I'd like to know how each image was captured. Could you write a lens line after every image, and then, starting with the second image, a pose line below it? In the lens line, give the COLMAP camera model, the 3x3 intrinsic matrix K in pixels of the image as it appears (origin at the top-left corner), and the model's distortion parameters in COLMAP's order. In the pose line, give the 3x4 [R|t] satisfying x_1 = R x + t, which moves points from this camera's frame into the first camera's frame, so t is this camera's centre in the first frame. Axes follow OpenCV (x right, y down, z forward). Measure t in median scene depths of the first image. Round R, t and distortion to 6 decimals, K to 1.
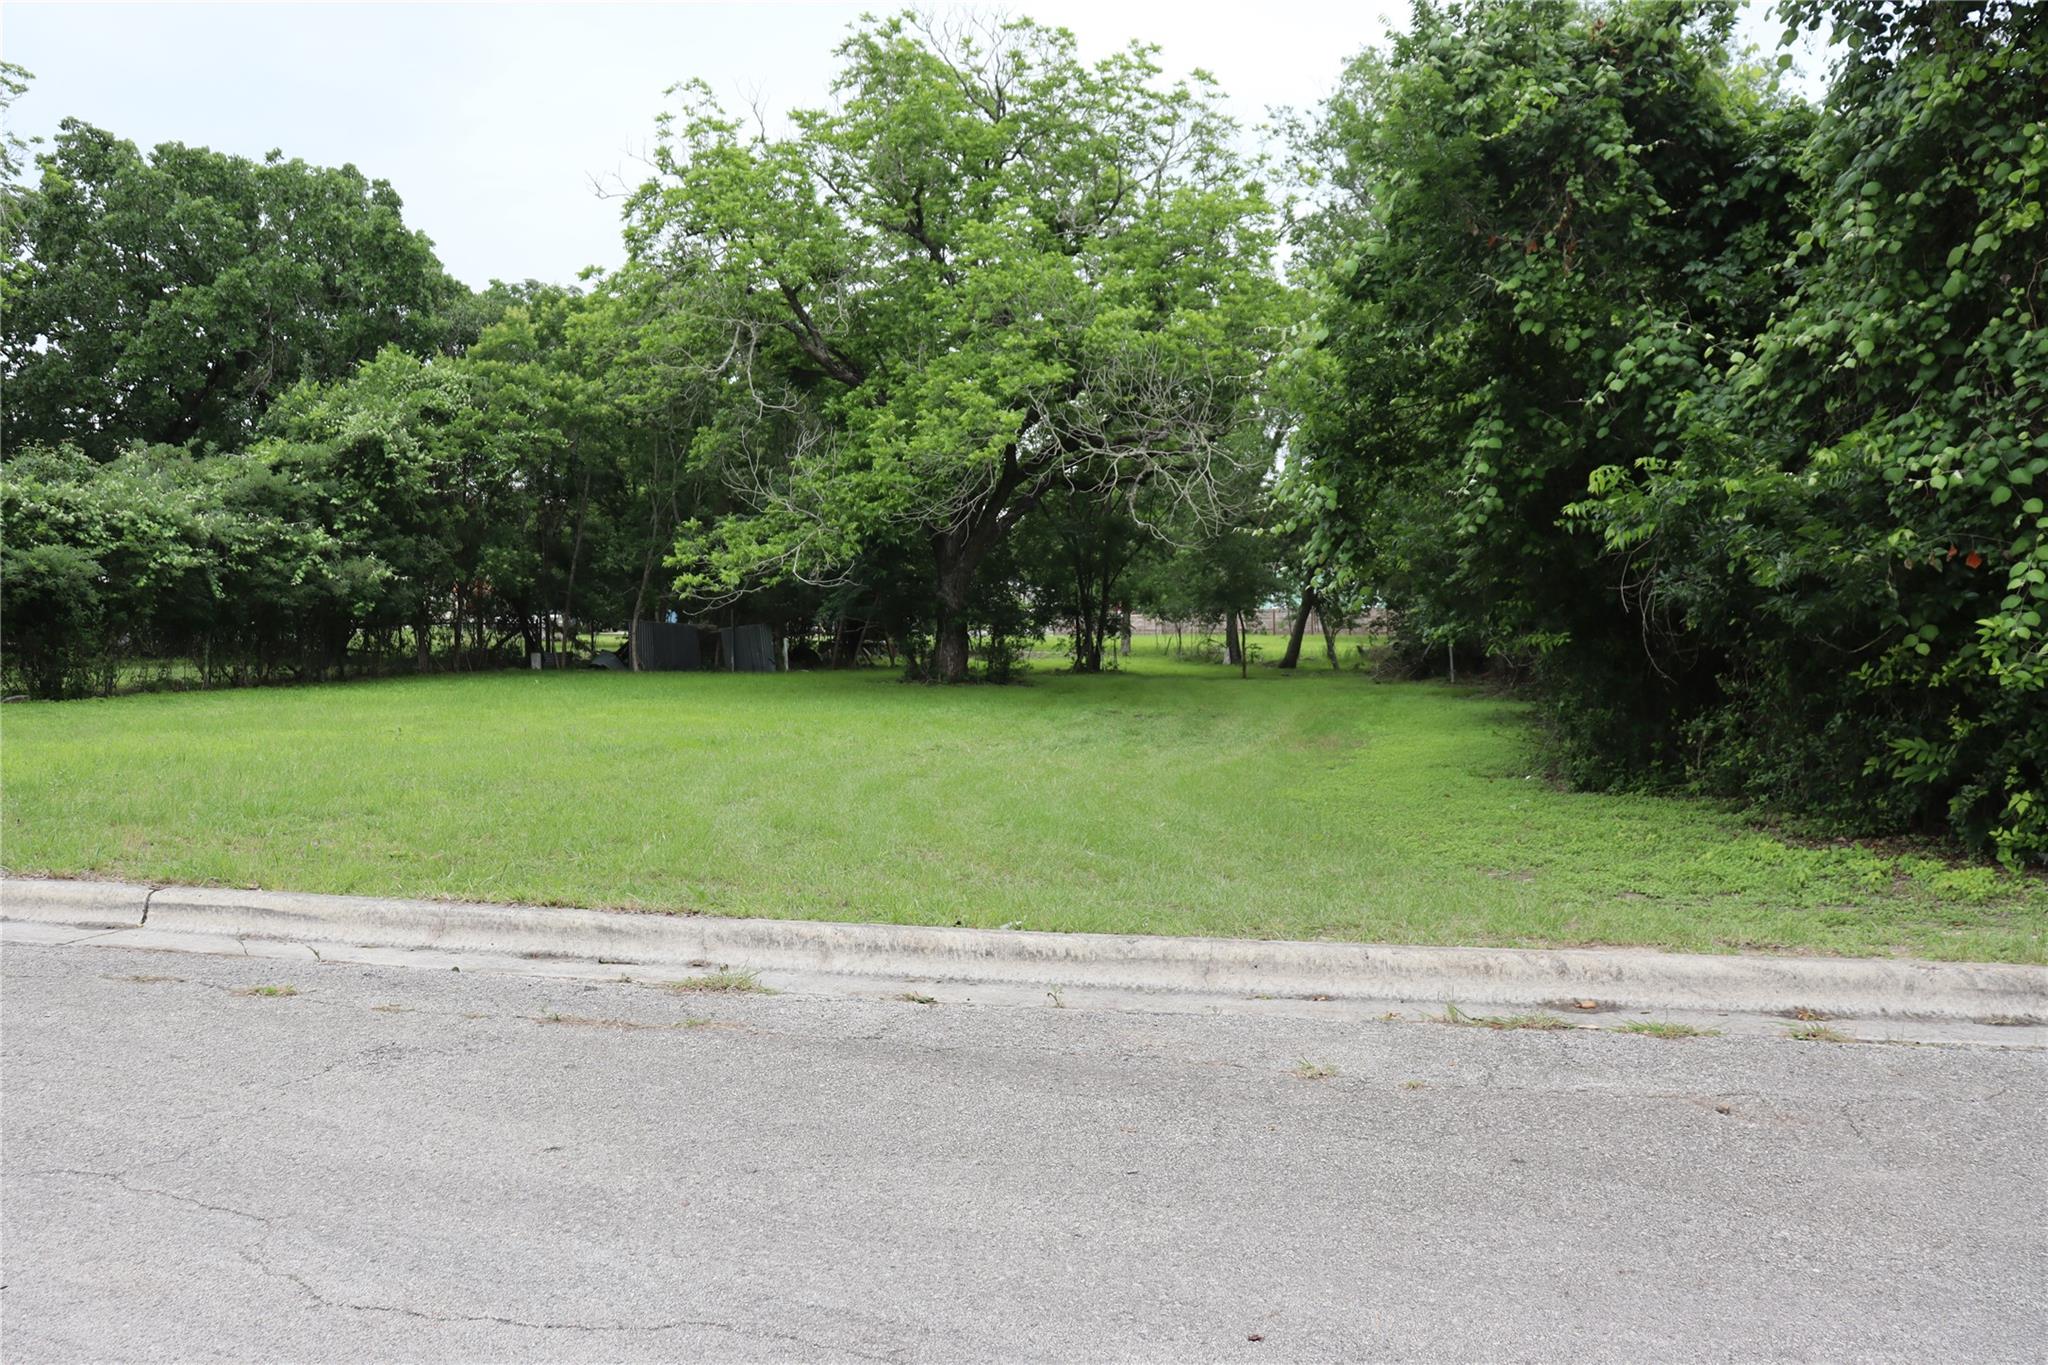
lens RADIAL K [[1686.4, 0, 1023.1], [0, 1686.4, 669.8], [0, 0, 1]] dist [-0.180495, 0.164413]
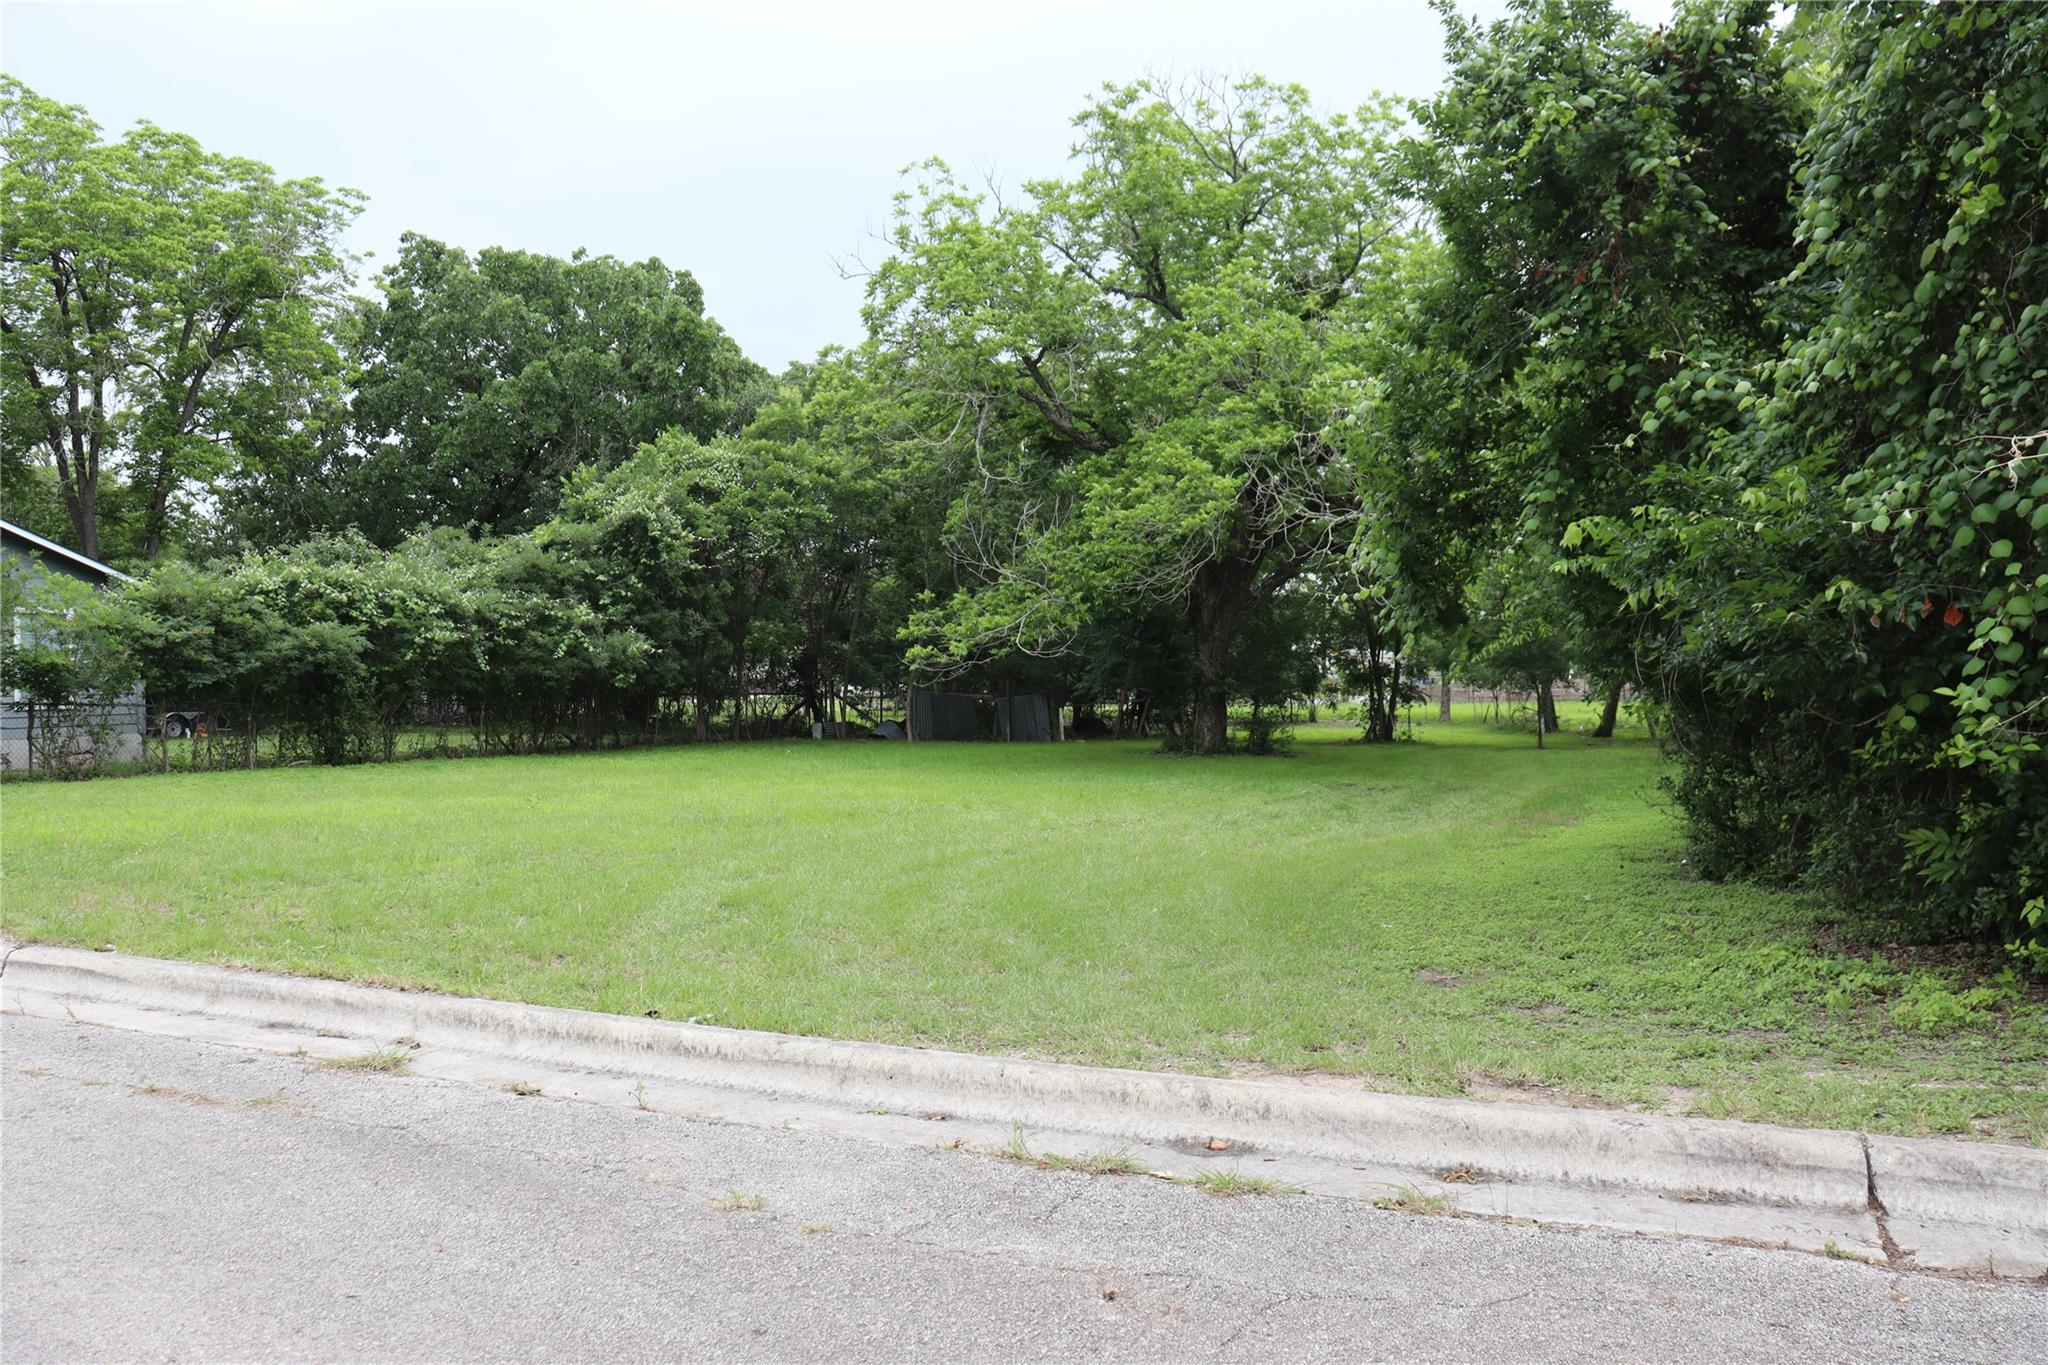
lens RADIAL K [[1686.4, 0, 1025.1], [0, 1686.4, 664.3], [0, 0, 1]] dist [-0.180495, 0.164413]
pose [[0.975886, -0.007797, -0.218141, 0.083631], [-0.001758, 0.999049, -0.043574, -0.001707], [0.218273, 0.042907, 0.974944, 0.023942]]
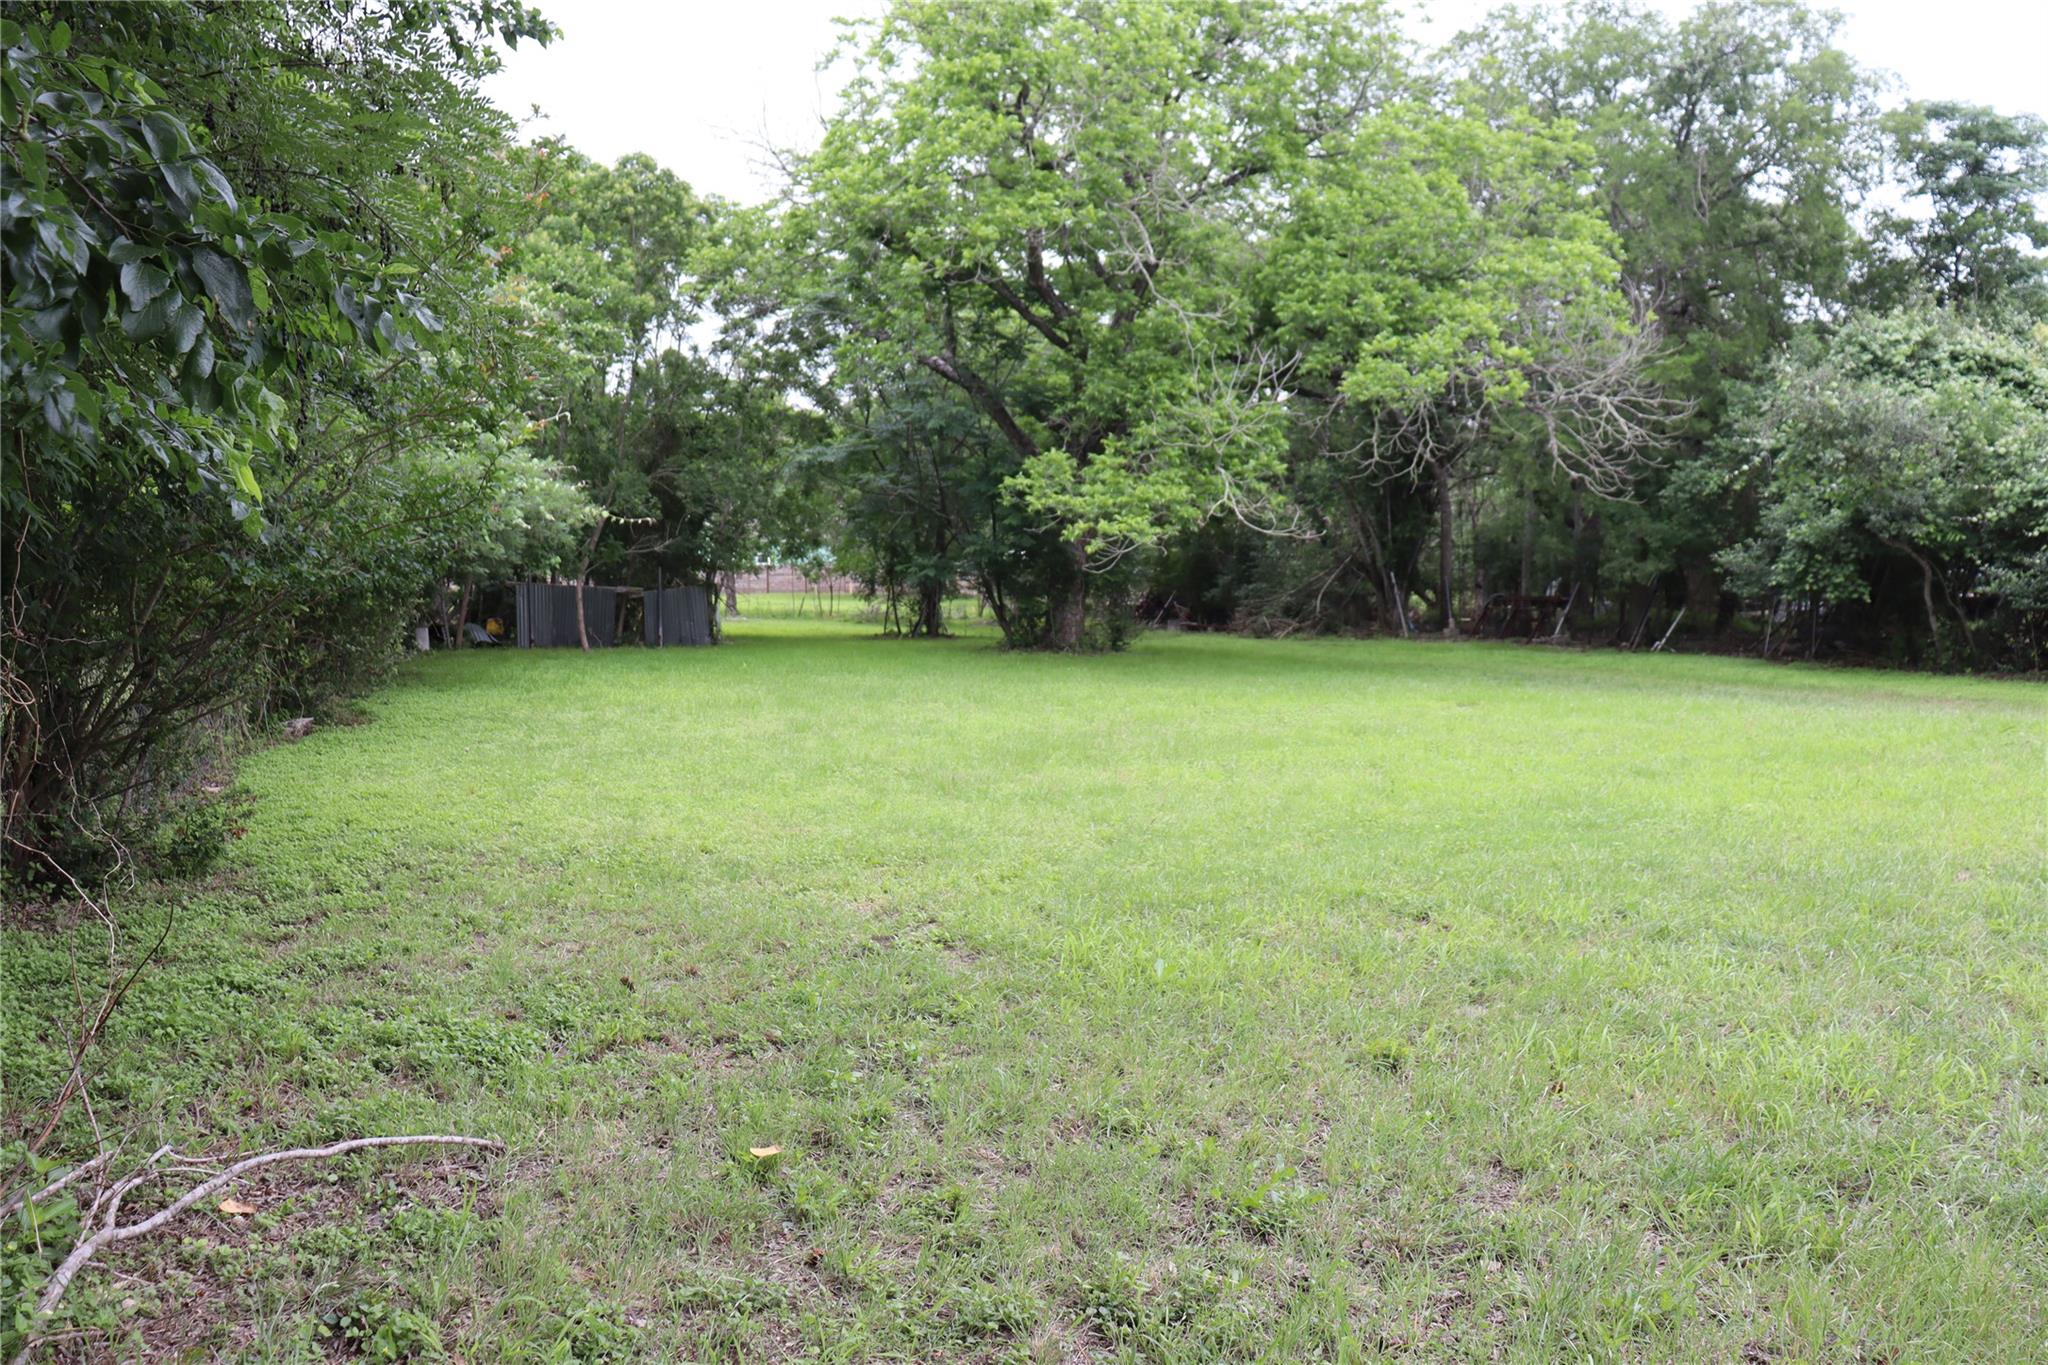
lens RADIAL K [[1686.4, 0, 1021.6], [0, 1686.4, 656.2], [0, 0, 1]] dist [-0.180495, 0.164413]
pose [[0.863027, -0.029873, 0.504274, -0.623773], [0.021141, 0.999511, 0.023029, -0.012343], [-0.504716, -0.009213, 0.863236, 0.337156]]
